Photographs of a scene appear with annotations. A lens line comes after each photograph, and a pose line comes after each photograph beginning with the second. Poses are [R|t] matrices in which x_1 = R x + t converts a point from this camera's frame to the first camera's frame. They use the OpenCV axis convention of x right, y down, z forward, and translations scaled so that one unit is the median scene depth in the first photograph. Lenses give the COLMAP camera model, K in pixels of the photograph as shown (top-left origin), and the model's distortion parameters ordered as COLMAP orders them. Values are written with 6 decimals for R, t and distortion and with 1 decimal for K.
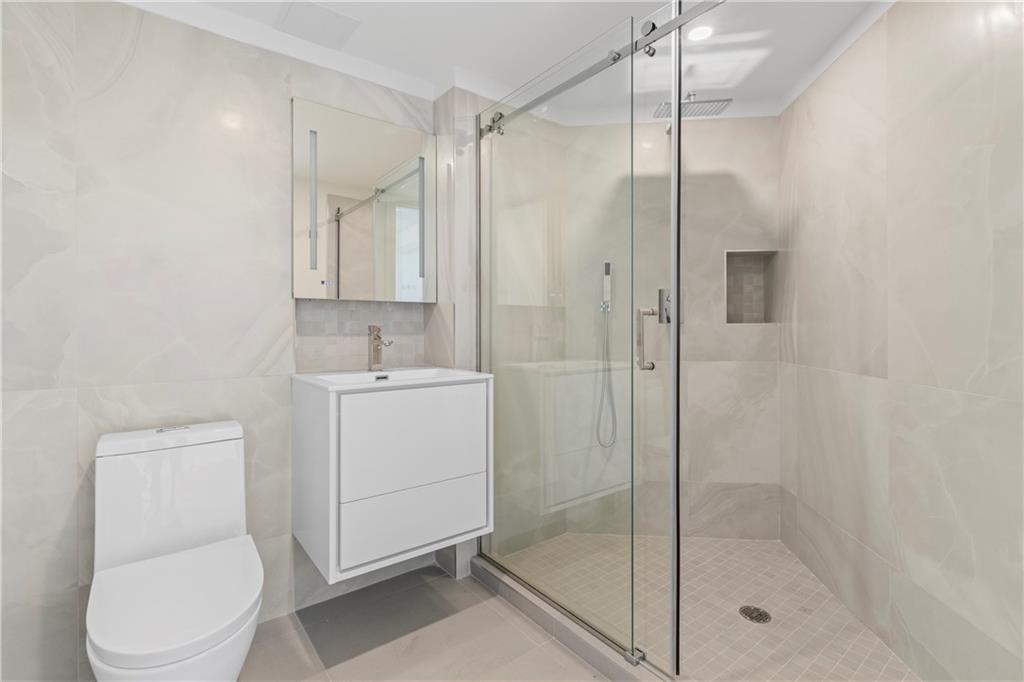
lens RADIAL K [[474.4, 0, 511.4], [0, 474.4, 332.5], [0, 0, 1]] dist [0.002307, -0.000860]
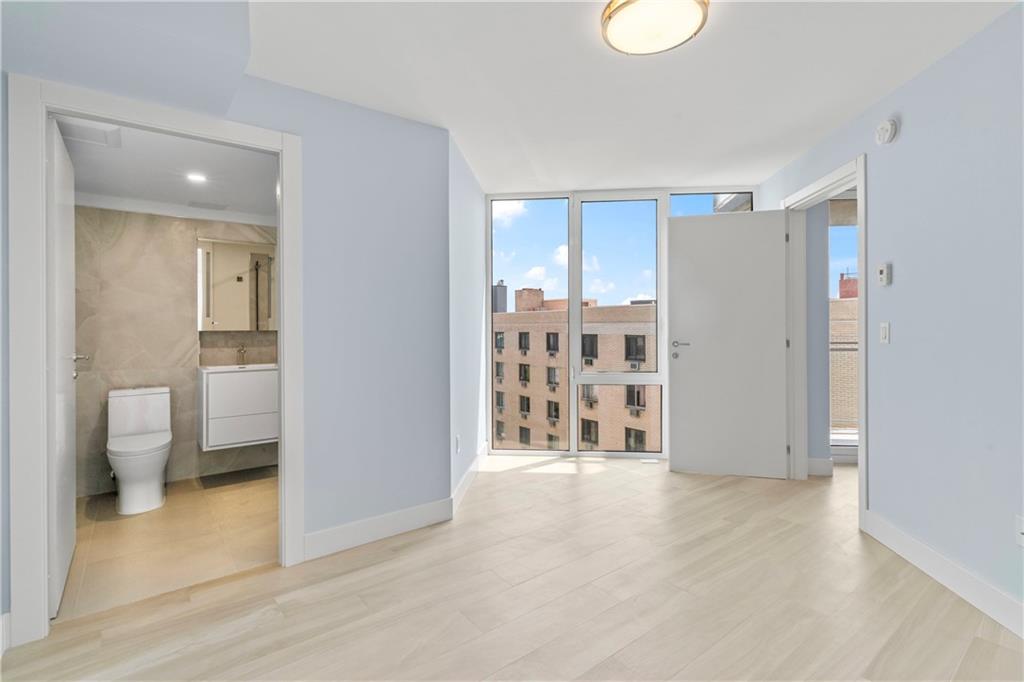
lens RADIAL K [[474.4, 0, 503.0], [0, 474.4, 331.7], [0, 0, 1]] dist [0.002307, -0.000860]
pose [[0.999964, 0.002883, -0.007958, 0.968445], [-0.002868, 0.999994, 0.001929, -0.078379], [0.007964, -0.001906, 0.999966, -1.174840]]
